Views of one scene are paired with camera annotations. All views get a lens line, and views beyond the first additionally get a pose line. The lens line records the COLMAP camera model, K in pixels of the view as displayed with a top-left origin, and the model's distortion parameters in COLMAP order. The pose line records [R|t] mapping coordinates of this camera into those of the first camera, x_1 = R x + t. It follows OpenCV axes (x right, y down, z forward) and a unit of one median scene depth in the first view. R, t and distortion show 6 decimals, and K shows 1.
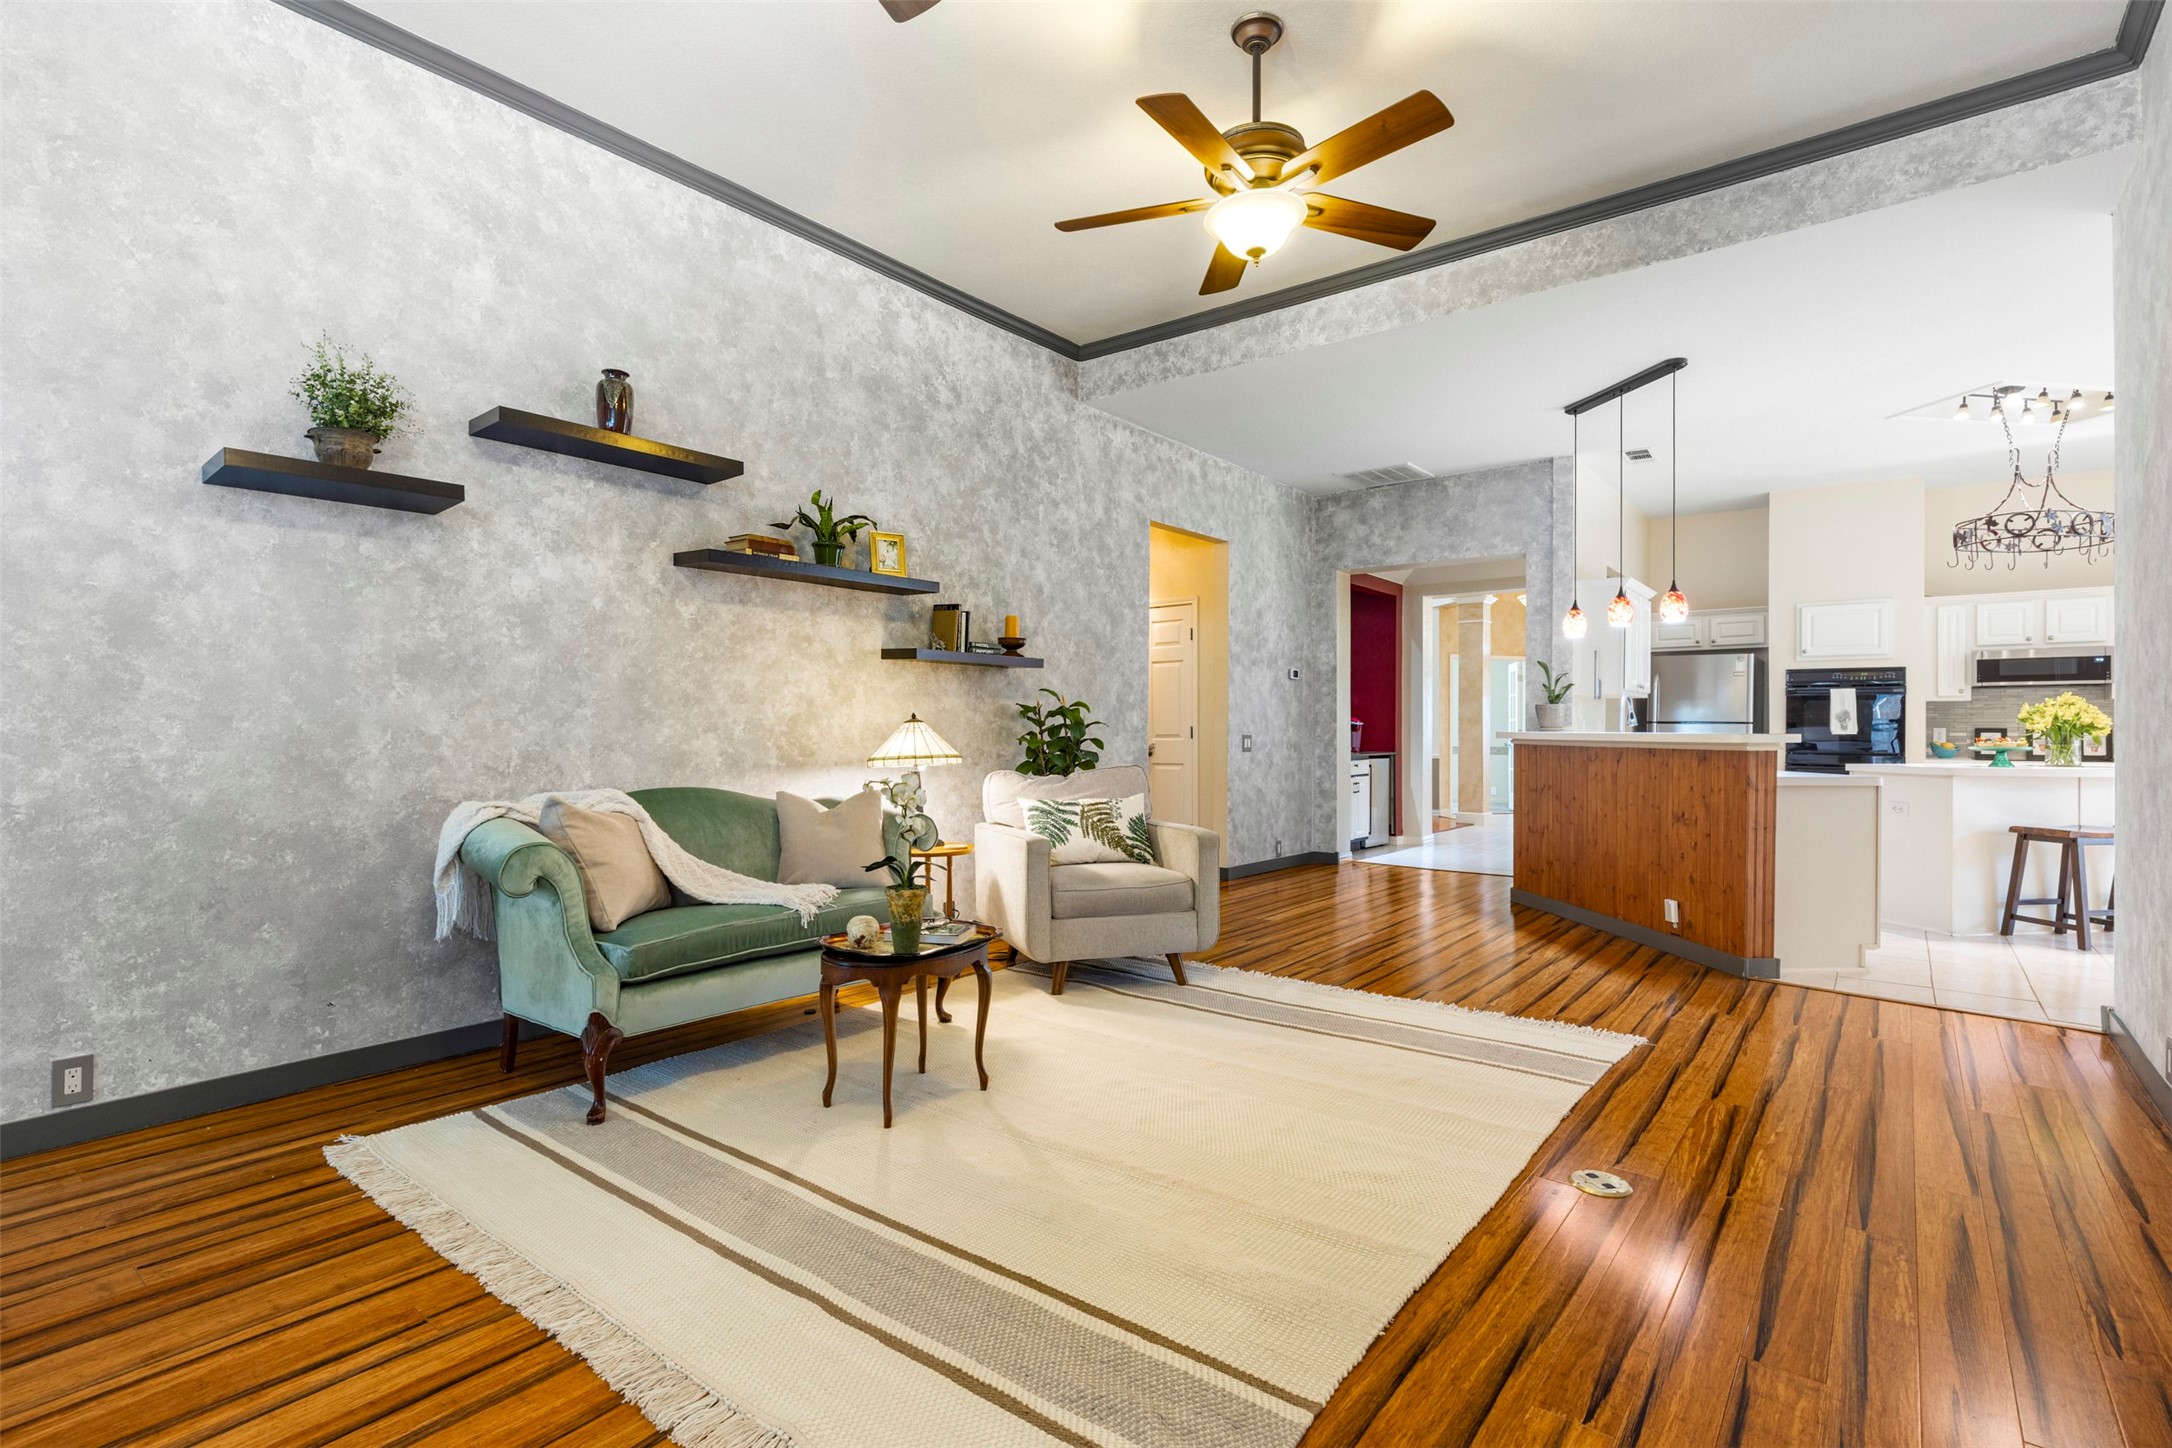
lens RADIAL K [[1032.2, 0, 1077.5], [0, 1032.2, 728.0], [0, 0, 1]] dist [0.003687, 0.000131]
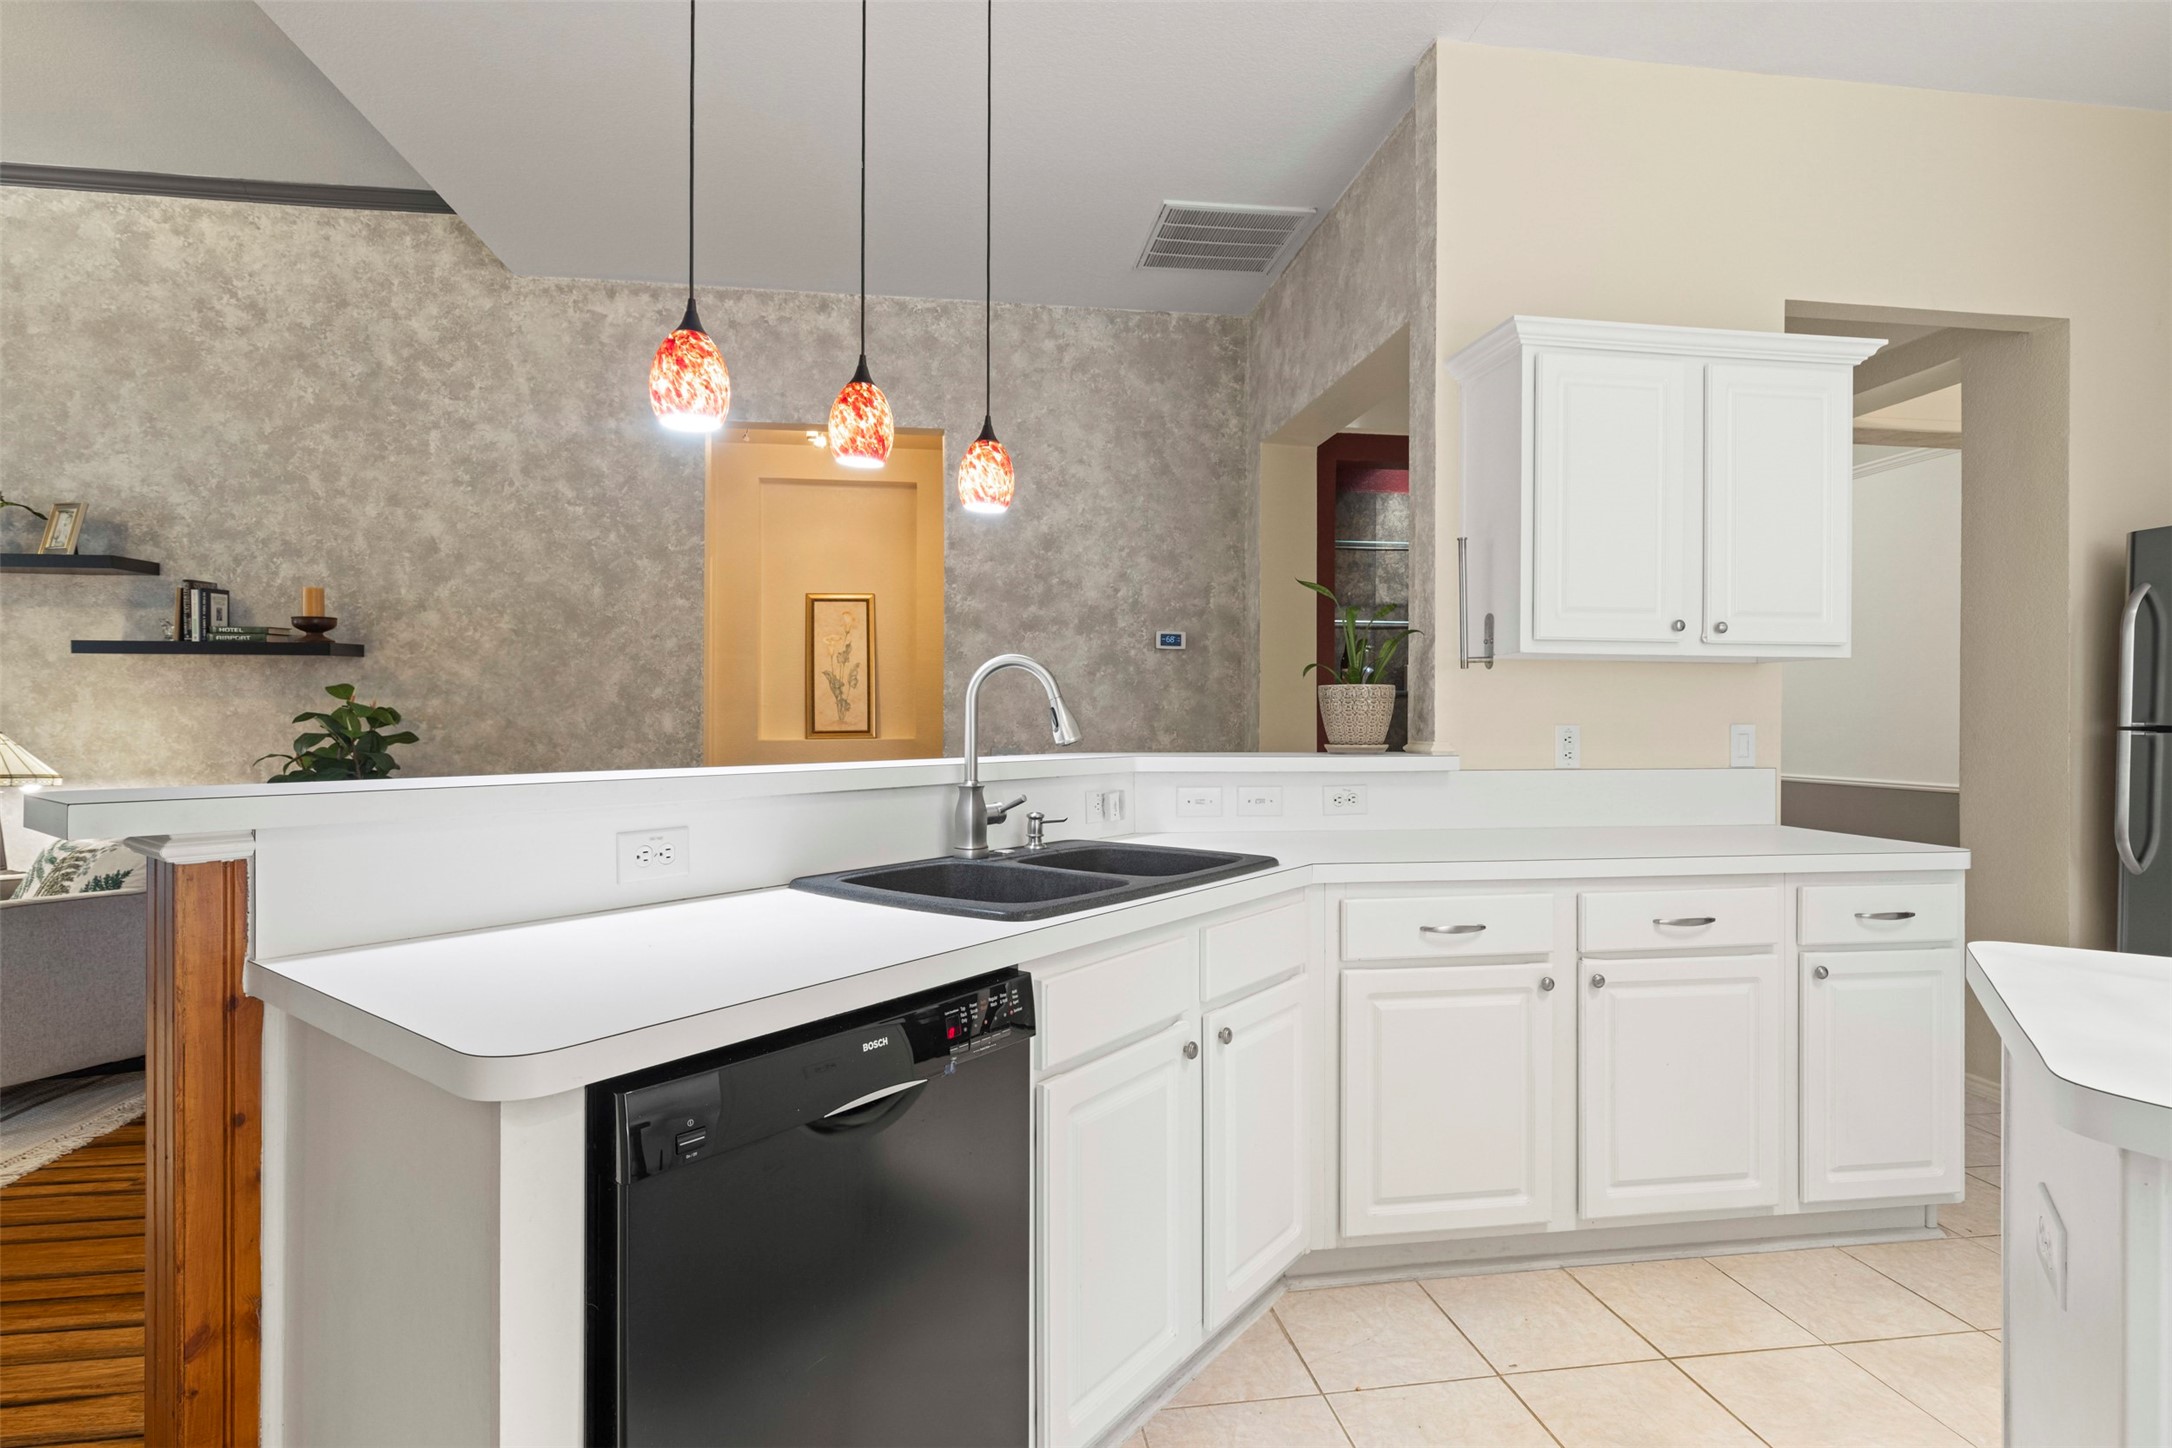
lens RADIAL K [[1066.8, 0, 1078.4], [0, 1066.8, 717.2], [0, 0, 1]] dist [-0.002382, 0.001365]
pose [[0.724645, -0.003234, -0.689115, 0.898976], [-0.000268, 0.999988, -0.004974, -0.011354], [0.689122, 0.003789, 0.724635, 0.850952]]
